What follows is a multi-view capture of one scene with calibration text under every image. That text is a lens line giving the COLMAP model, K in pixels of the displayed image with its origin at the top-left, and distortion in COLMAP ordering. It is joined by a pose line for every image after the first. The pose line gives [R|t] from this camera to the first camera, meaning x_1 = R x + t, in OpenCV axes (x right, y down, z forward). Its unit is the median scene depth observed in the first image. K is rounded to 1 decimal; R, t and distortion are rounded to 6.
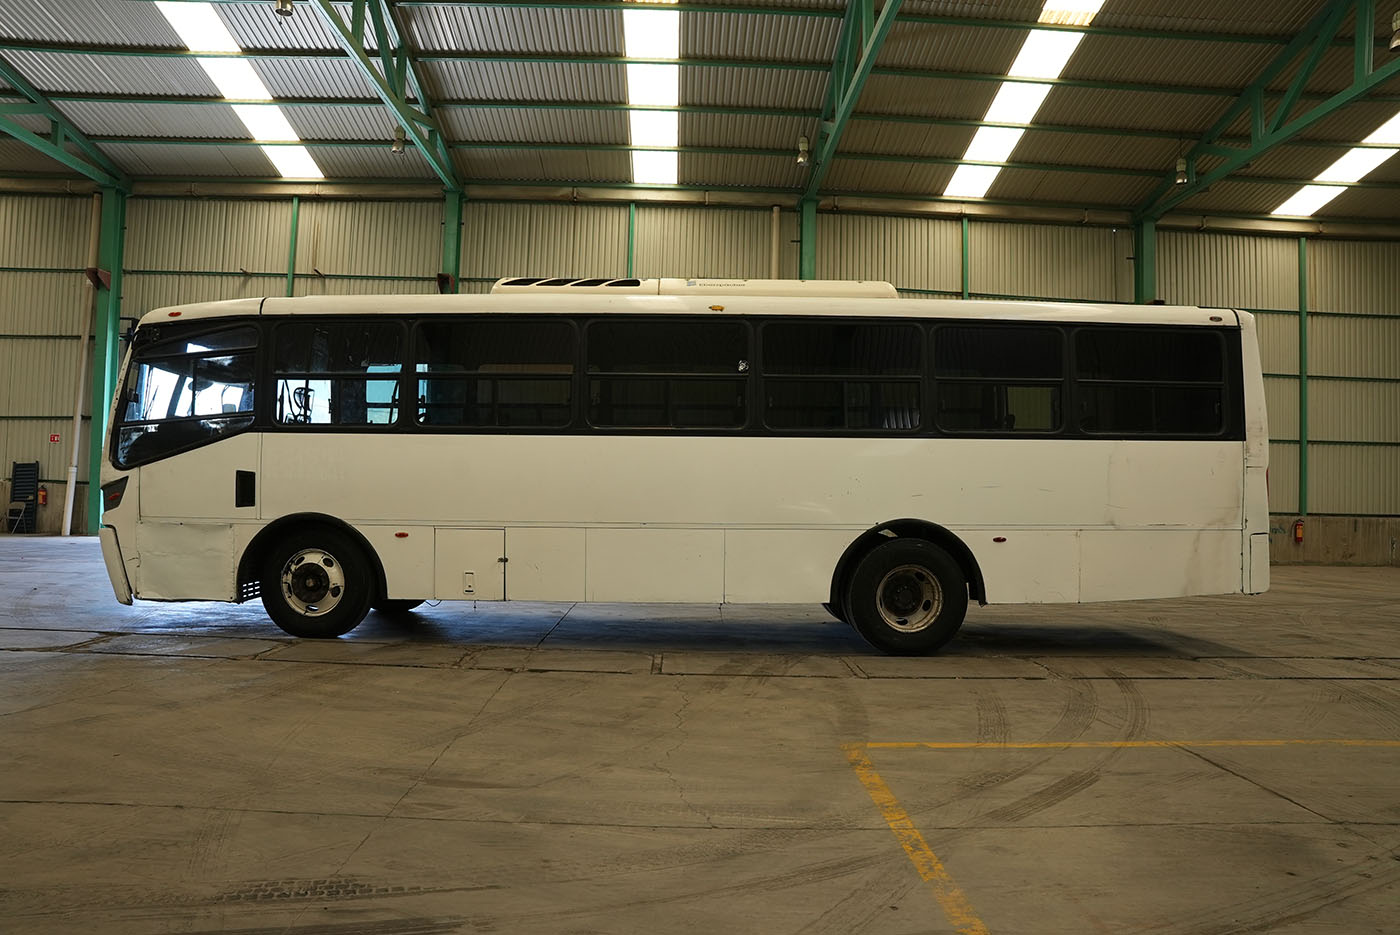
lens RADIAL K [[981.7, 0, 700.0], [0, 981.7, 467.5], [0, 0, 1]] dist [-0.192471, 0.158024]
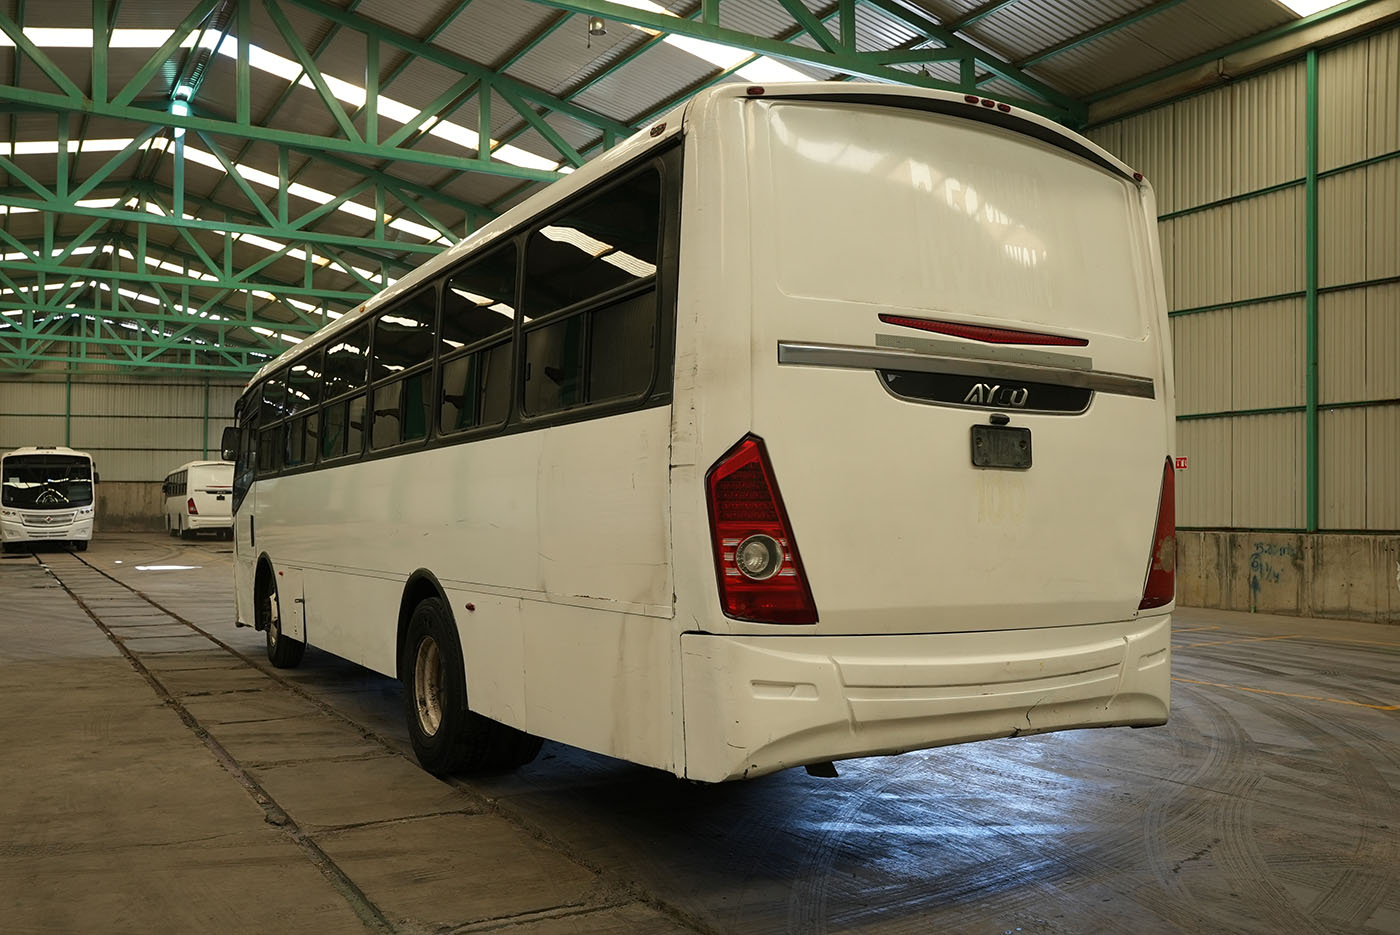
lens RADIAL K [[1217.4, 0, 700.0], [0, 1217.4, 467.5], [0, 0, 1]] dist [-0.075674, 0.003487]
pose [[0.473361, -0.051031, -0.879389, 1.059378], [0.038013, 0.998574, -0.037485, 0.020065], [0.880048, -0.015685, 0.474626, 0.755620]]
